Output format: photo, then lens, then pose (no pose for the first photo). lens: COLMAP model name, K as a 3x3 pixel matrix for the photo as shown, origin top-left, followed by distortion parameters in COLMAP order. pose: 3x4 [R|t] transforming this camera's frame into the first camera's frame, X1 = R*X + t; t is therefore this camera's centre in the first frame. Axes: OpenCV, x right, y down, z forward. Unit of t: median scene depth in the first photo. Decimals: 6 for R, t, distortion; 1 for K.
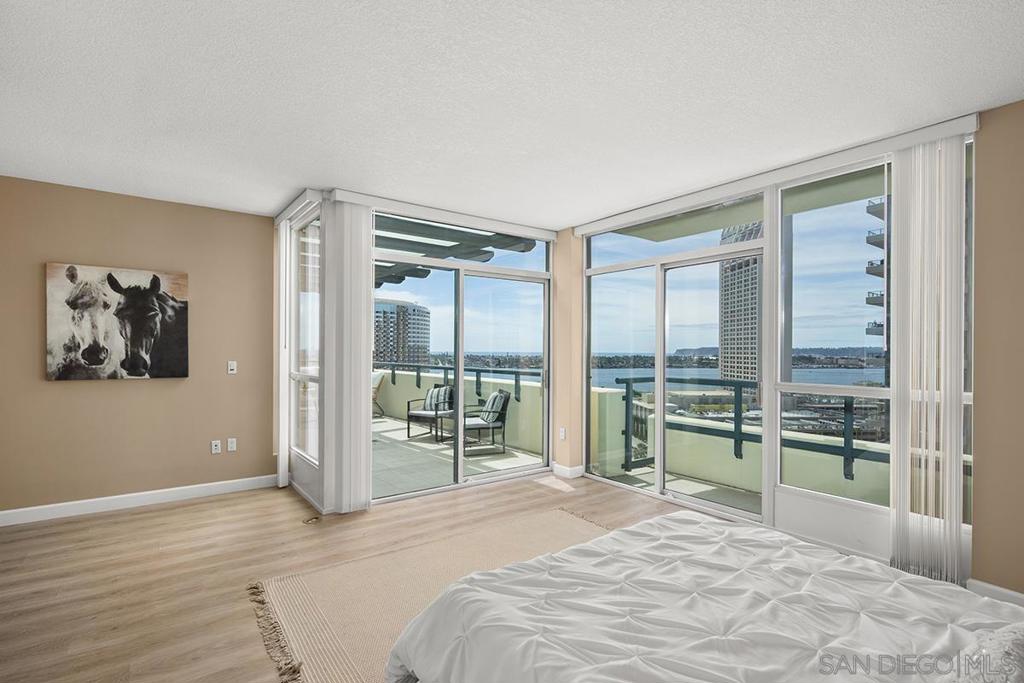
lens RADIAL K [[482.6, 0, 512.0], [0, 482.6, 341.5], [0, 0, 1]] dist [-0.000402, -0.000079]
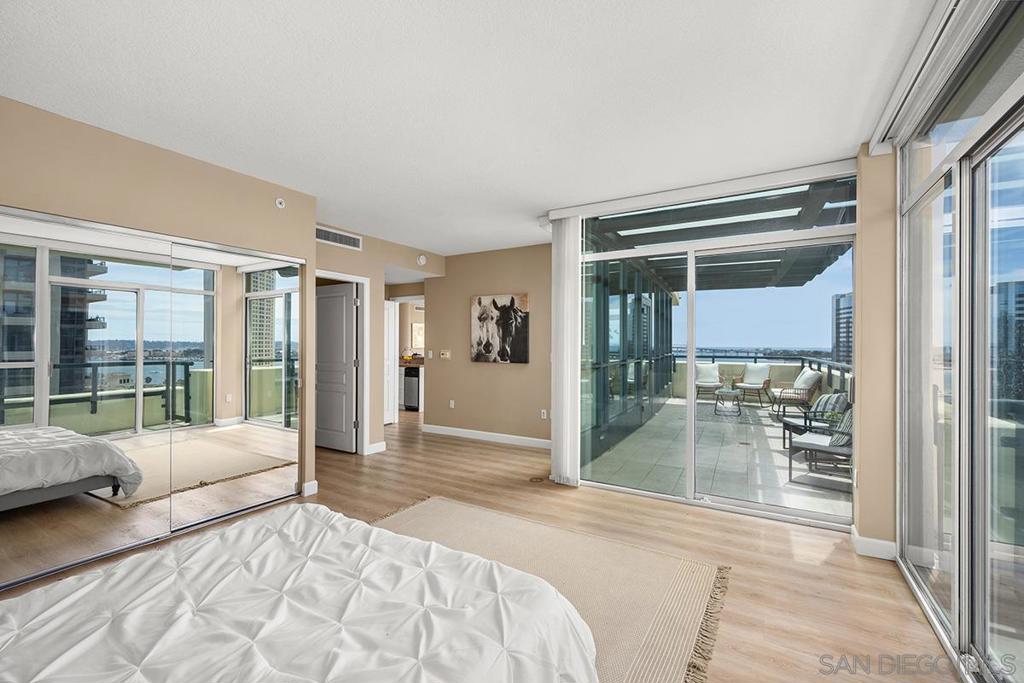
lens RADIAL K [[442.9, 0, 512.0], [0, 442.9, 341.5], [0, 0, 1]] dist [0.001216, -0.000052]
pose [[0.379637, -0.007969, -0.925101, 0.599009], [0.013510, 0.999904, -0.003069, 0.011425], [0.925037, -0.011332, 0.379708, 0.475681]]
